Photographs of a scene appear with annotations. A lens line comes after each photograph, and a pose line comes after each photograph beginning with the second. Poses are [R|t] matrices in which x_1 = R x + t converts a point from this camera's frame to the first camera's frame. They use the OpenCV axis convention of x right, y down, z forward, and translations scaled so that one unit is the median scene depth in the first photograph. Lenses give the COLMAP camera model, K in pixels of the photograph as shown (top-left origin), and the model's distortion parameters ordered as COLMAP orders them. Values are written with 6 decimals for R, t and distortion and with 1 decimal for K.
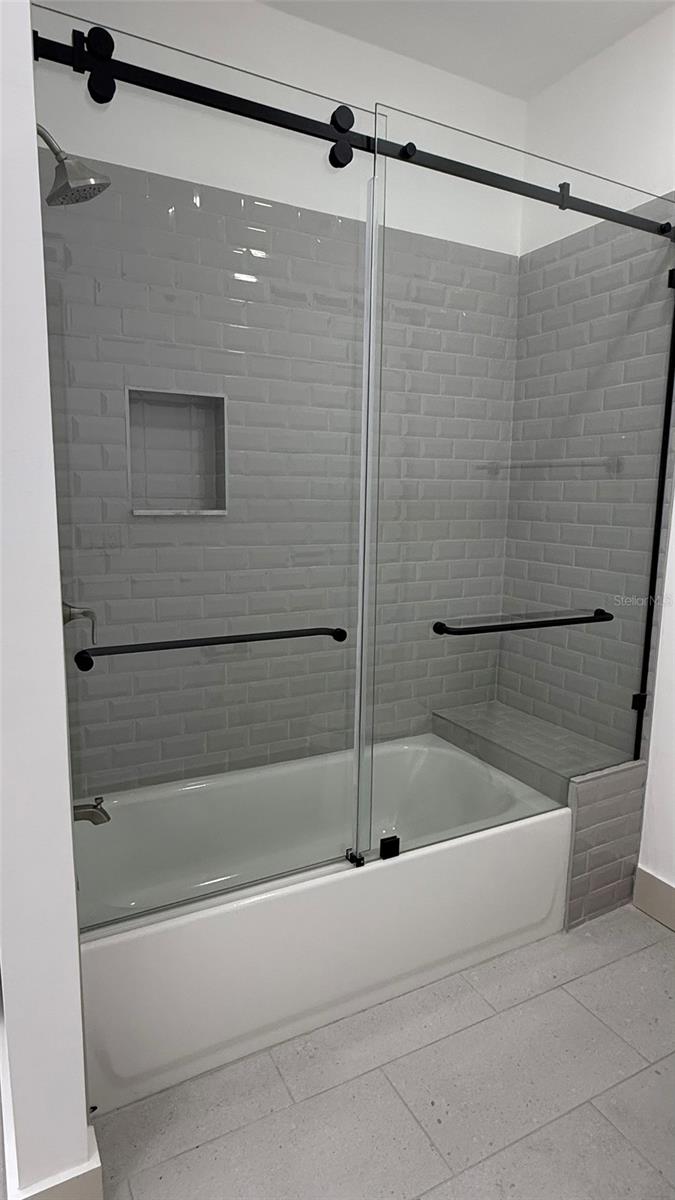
lens RADIAL K [[679.2, 0, 338.4], [0, 679.2, 597.1], [0, 0, 1]] dist [-0.001109, -0.000127]
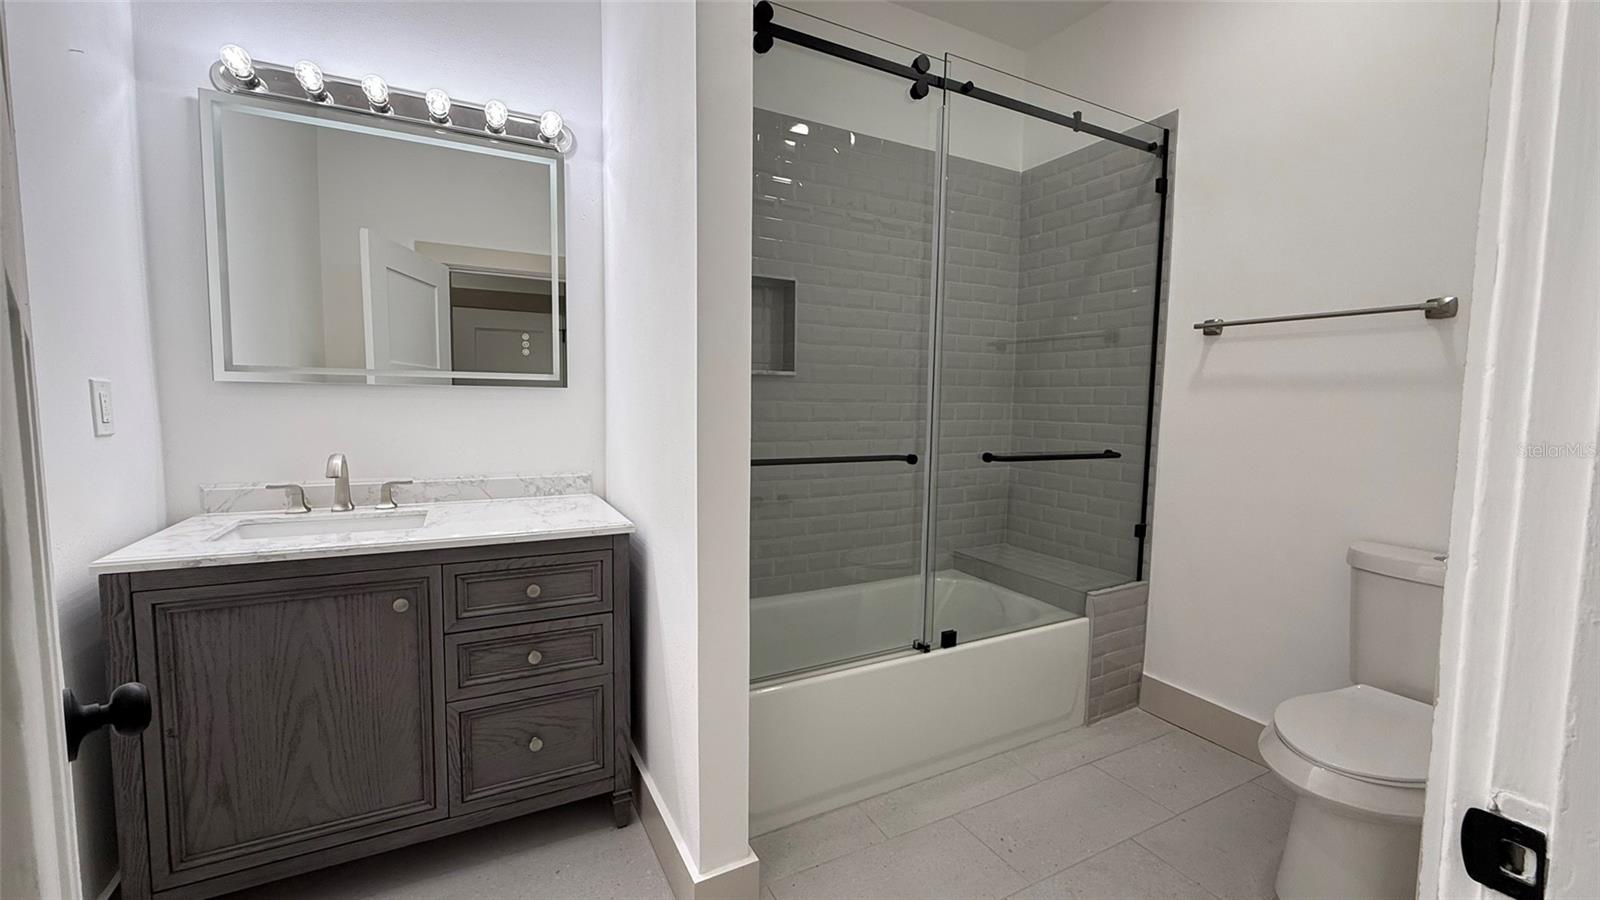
lens RADIAL K [[638.8, 0, 797.3], [0, 638.8, 451.4], [0, 0, 1]] dist [-0.000336, -0.000133]
pose [[0.999992, -0.000223, -0.004085, -0.161996], [-0.000059, 0.997614, -0.069035, 0.096780], [0.004090, 0.069035, 0.997606, -0.137369]]
